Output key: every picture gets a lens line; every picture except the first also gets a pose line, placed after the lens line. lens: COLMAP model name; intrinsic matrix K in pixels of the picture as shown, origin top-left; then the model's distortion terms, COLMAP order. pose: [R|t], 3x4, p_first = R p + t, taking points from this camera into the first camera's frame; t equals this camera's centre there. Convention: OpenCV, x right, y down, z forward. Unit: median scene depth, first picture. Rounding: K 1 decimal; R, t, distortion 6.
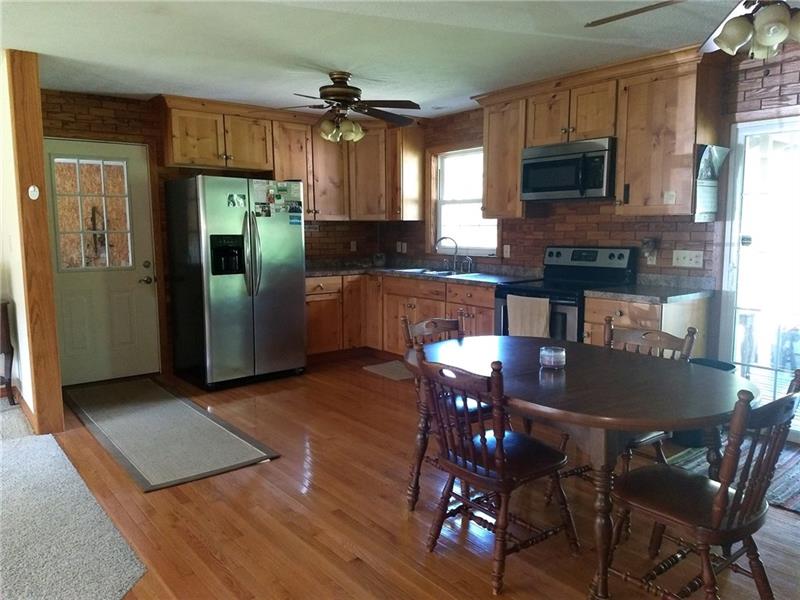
lens RADIAL K [[605.8, 0, 401.4], [0, 605.8, 300.5], [0, 0, 1]] dist [0.123237, -0.166369]
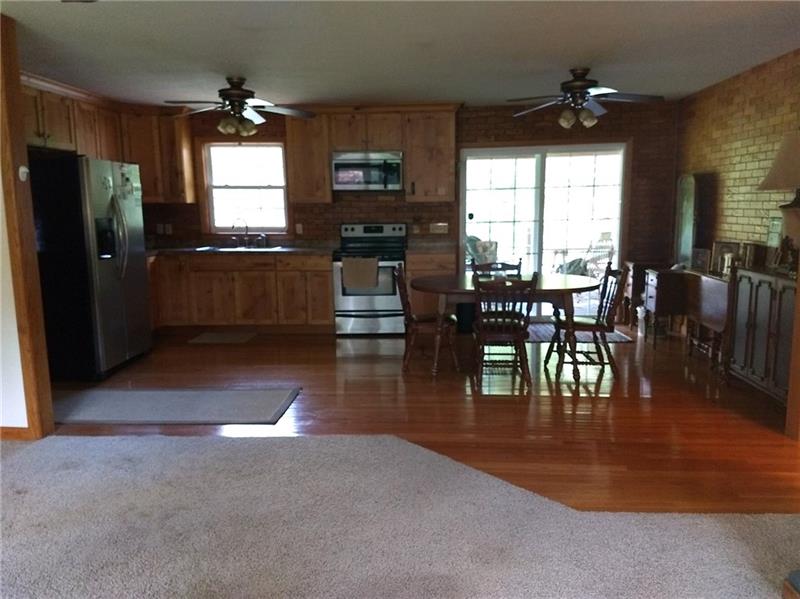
lens RADIAL K [[605.8, 0, 402.0], [0, 605.8, 297.9], [0, 0, 1]] dist [0.123237, -0.166369]
pose [[0.675428, -0.114525, 0.728479, -0.683856], [0.096328, 0.993105, 0.066815, -0.001336], [-0.731107, 0.025045, 0.681803, -0.023490]]
